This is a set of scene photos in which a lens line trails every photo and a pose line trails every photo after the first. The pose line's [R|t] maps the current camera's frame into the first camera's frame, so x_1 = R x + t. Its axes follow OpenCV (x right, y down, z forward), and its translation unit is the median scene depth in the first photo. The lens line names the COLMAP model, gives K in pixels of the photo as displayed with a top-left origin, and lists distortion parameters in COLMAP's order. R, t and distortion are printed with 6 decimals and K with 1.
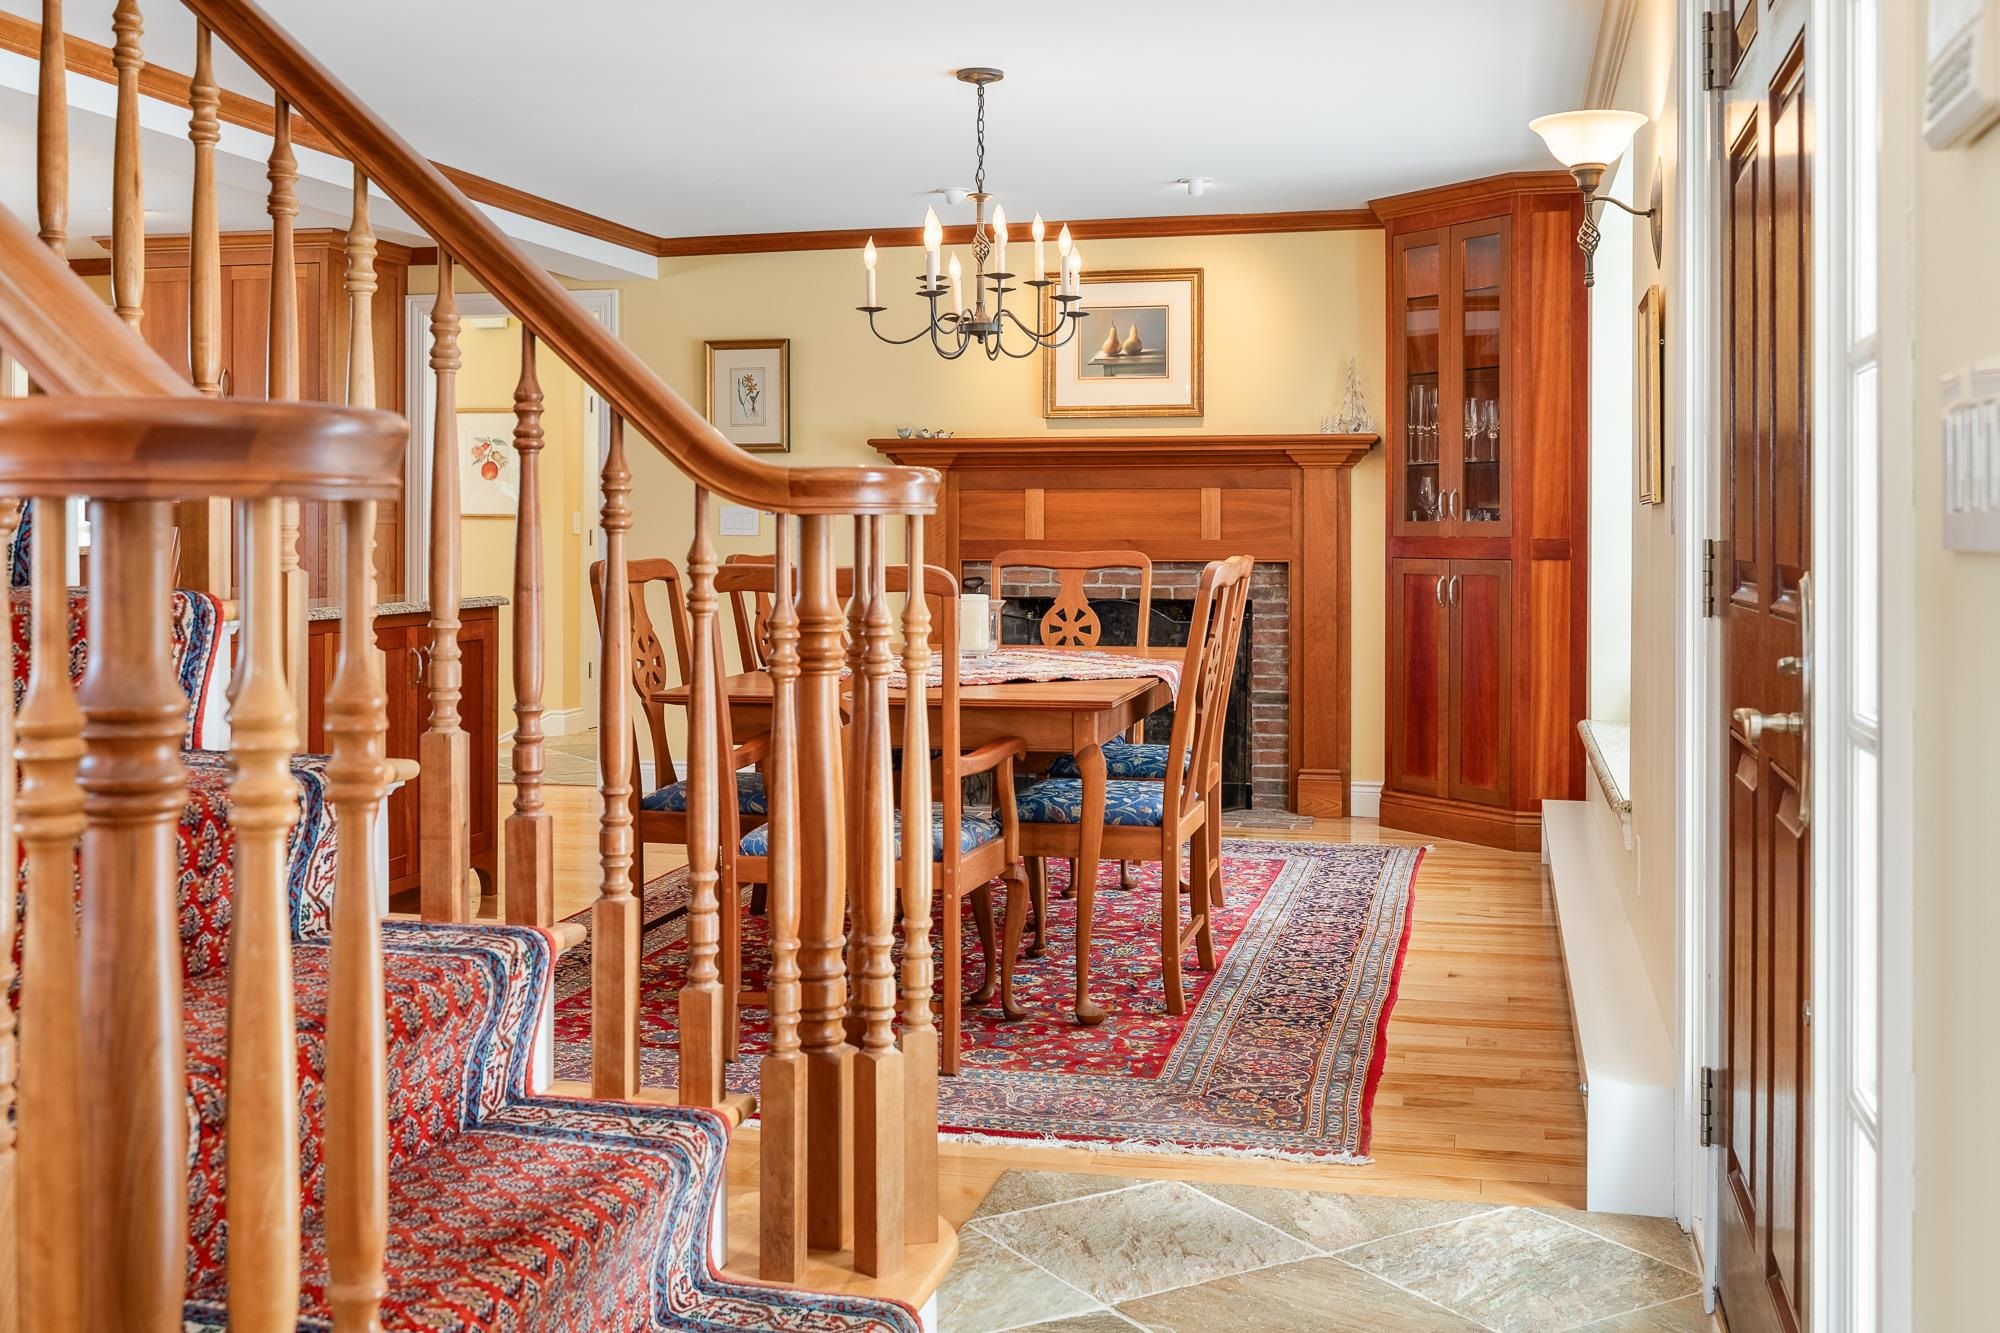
lens RADIAL K [[1932.0, 0, 1001.9], [0, 1932.0, 526.3], [0, 0, 1]] dist [-0.041785, -0.000148]
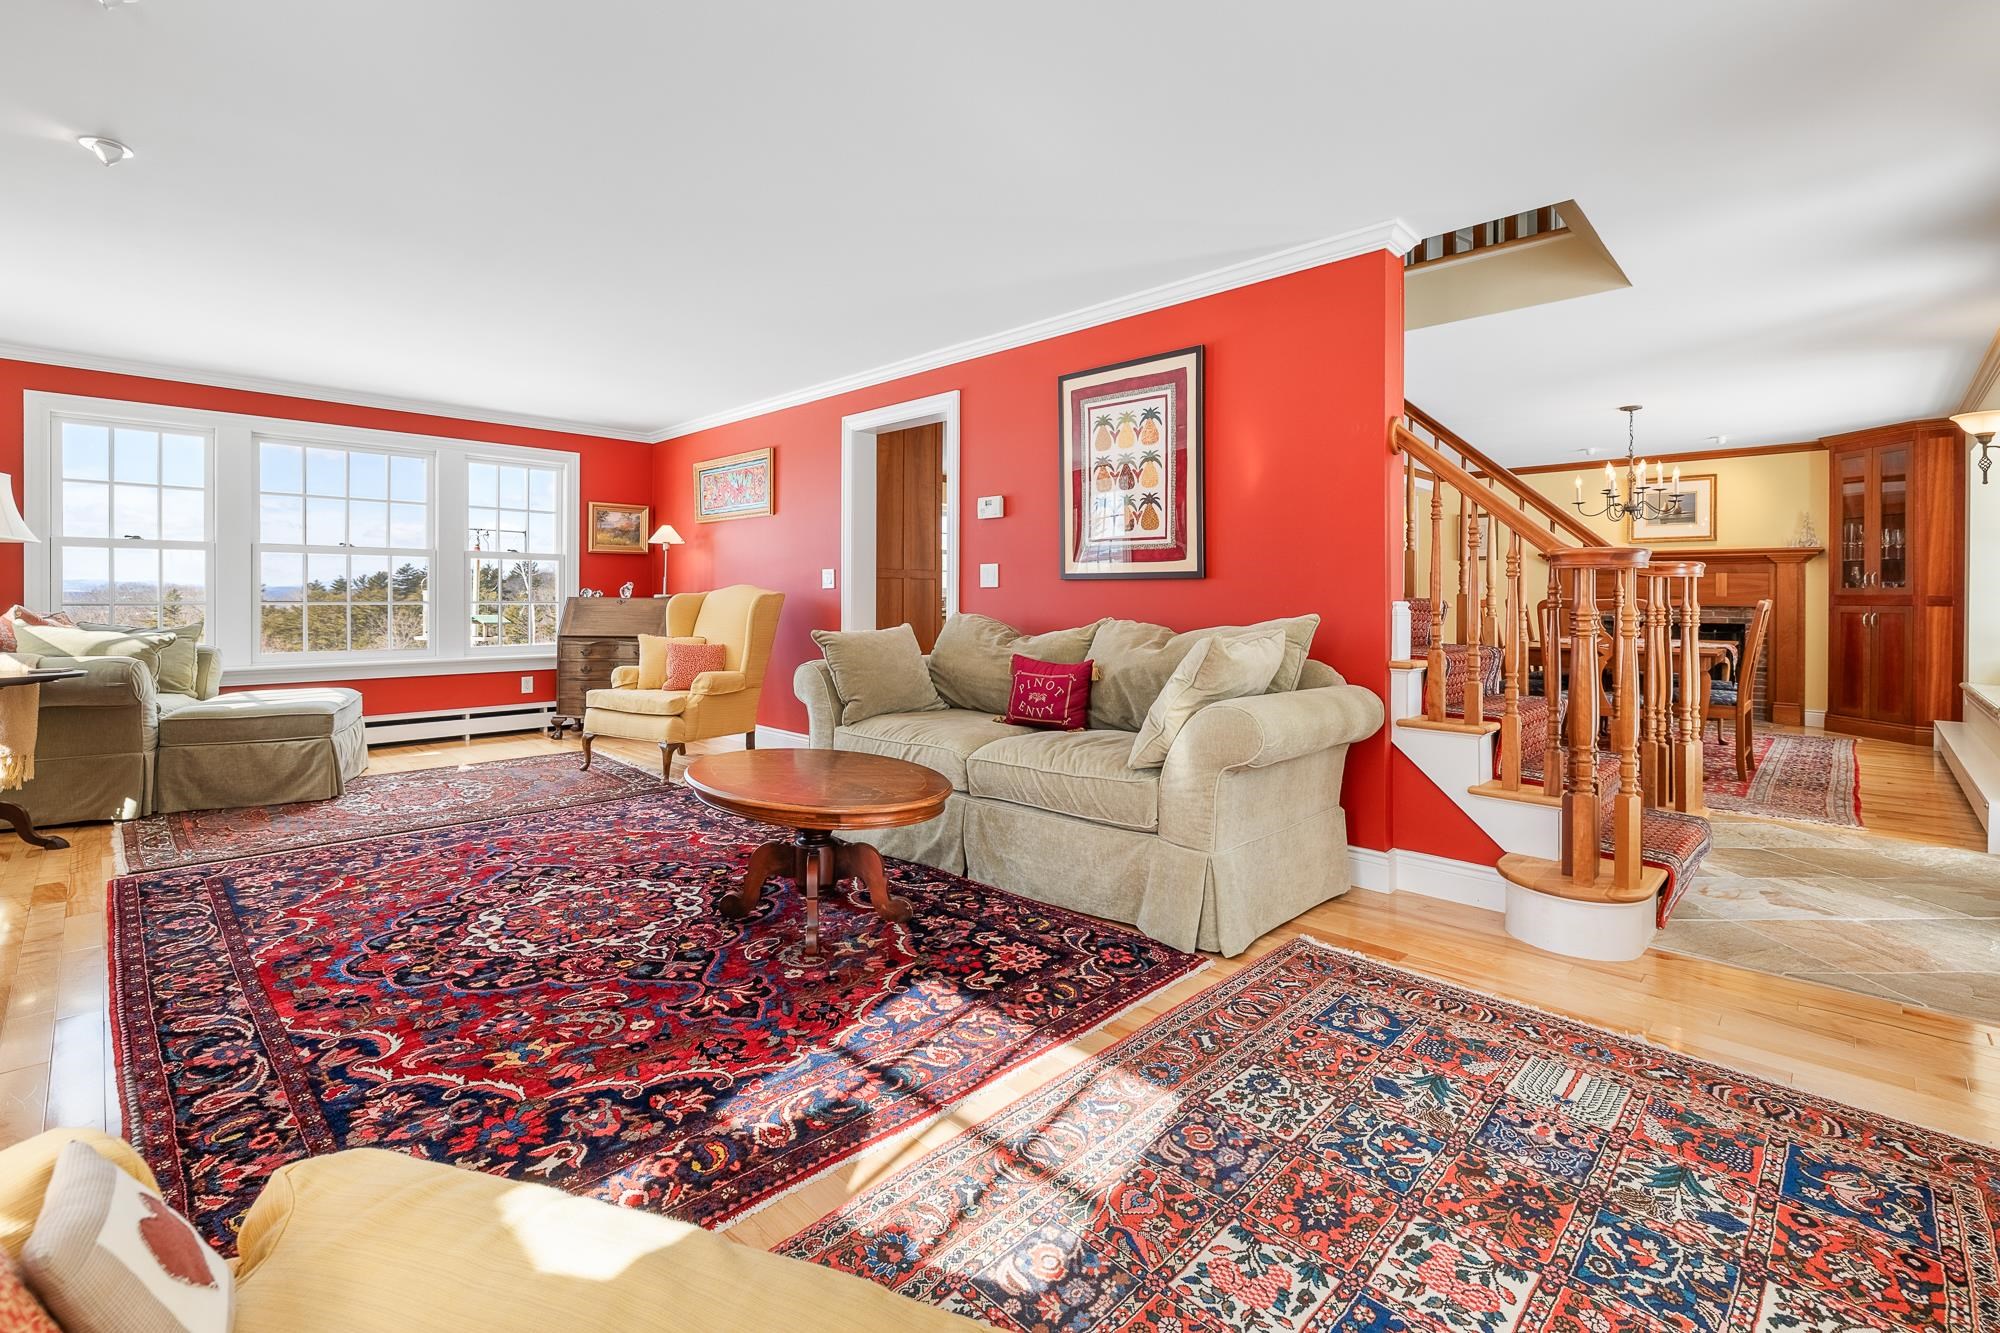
lens RADIAL K [[880.8, 0, 996.4], [0, 880.8, 593.5], [0, 0, 1]] dist [0.001632, 0.000550]
pose [[0.857987, 0.003256, -0.513661, -0.093072], [-0.002784, 0.999995, 0.001688, 0.004885], [0.513664, -0.000019, 0.857992, -0.321500]]
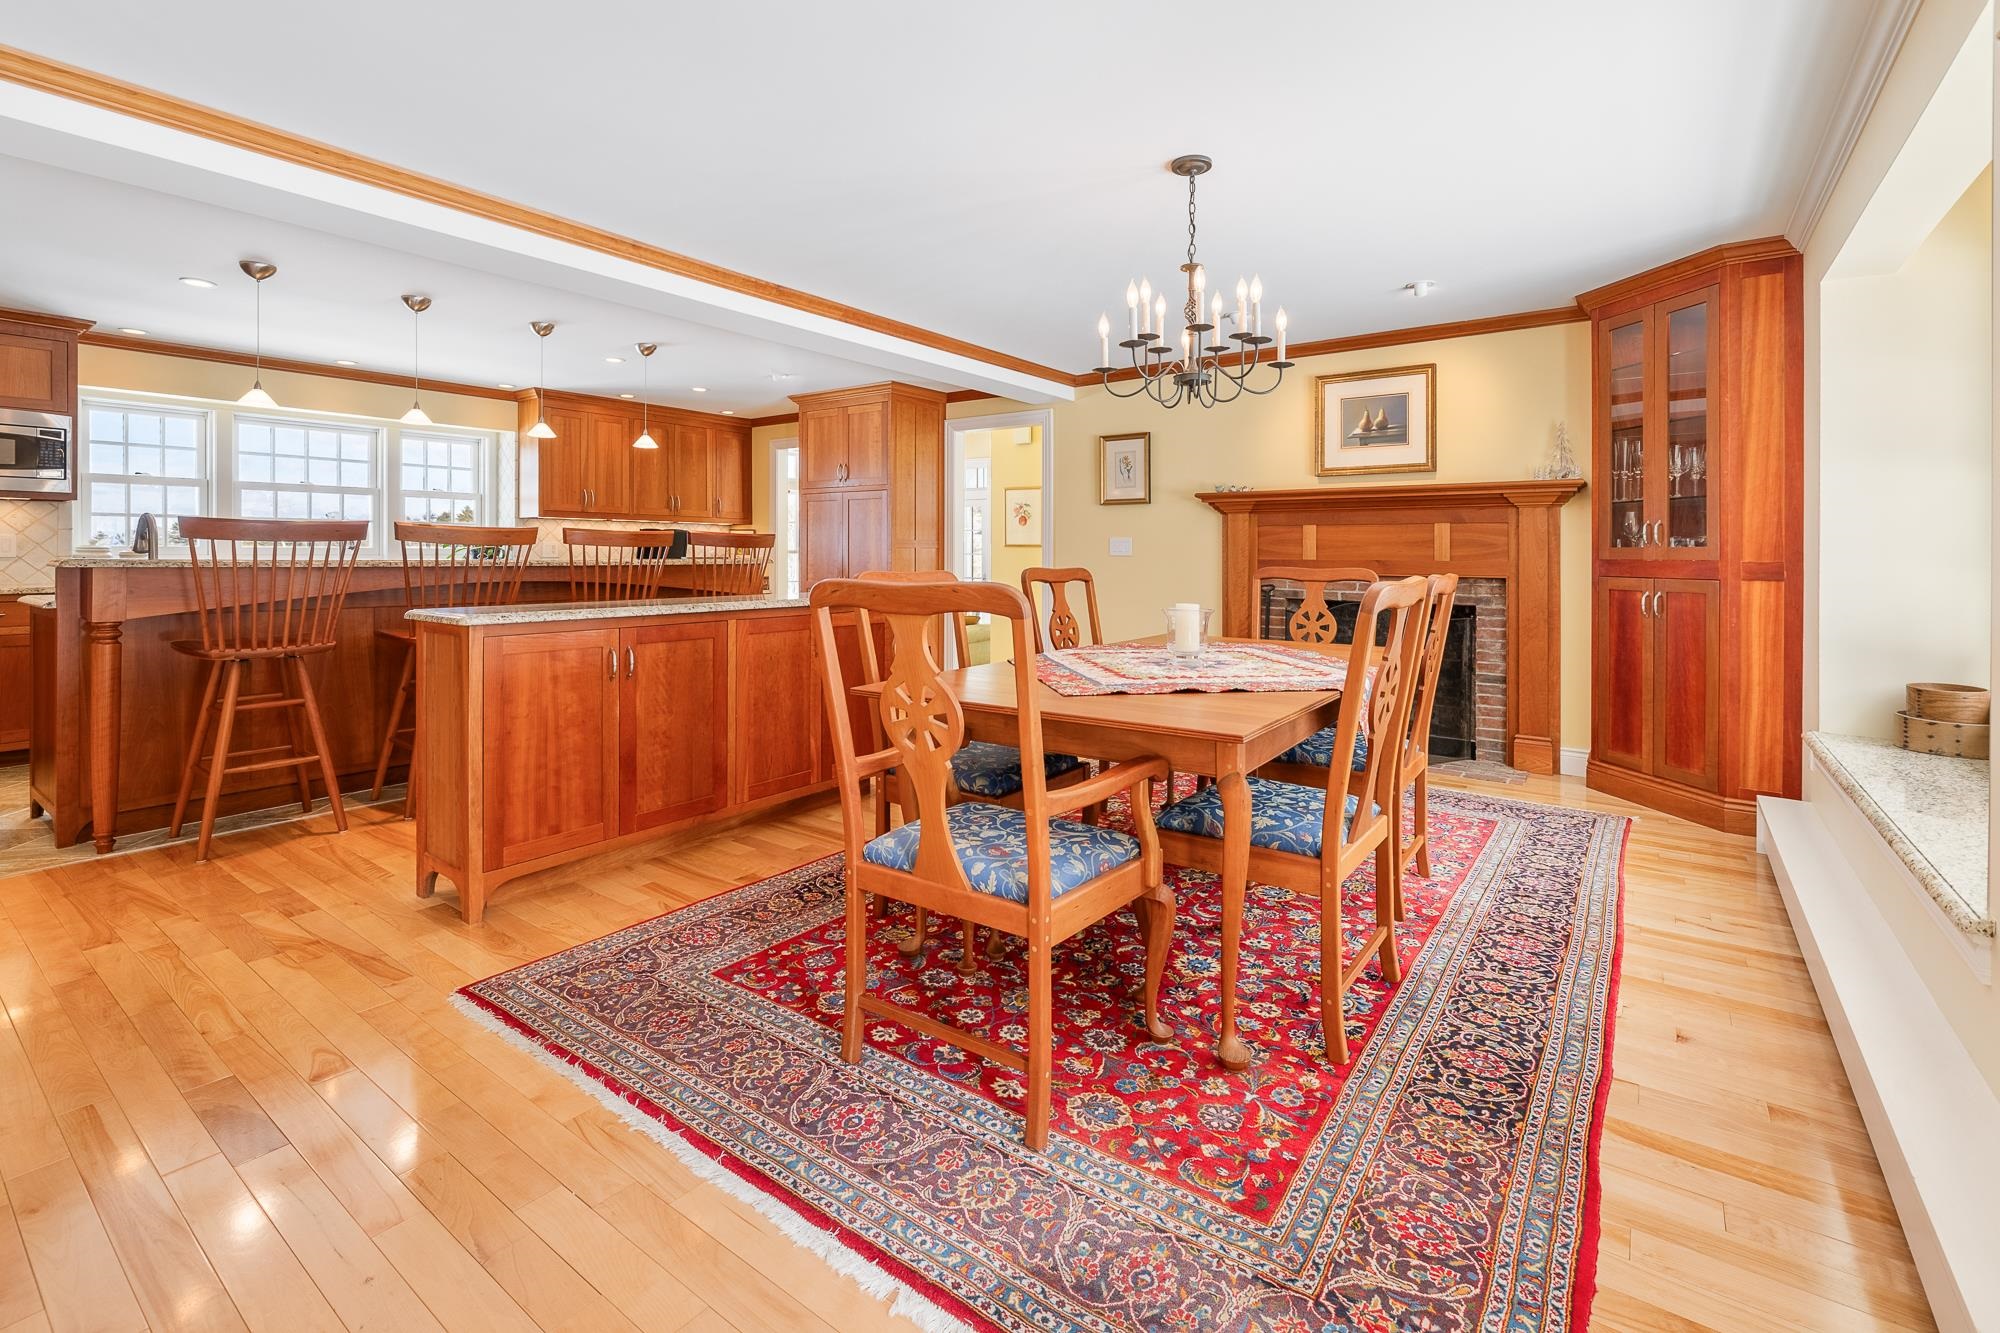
lens RADIAL K [[887.0, 0, 1001.9], [0, 887.0, 544.5], [0, 0, 1]] dist [0.001082, 0.000380]
pose [[0.922318, 0.001121, -0.386431, 0.069060], [-0.004266, 0.999964, -0.007281, 0.001544], [0.386409, 0.008364, 0.922290, 0.322955]]
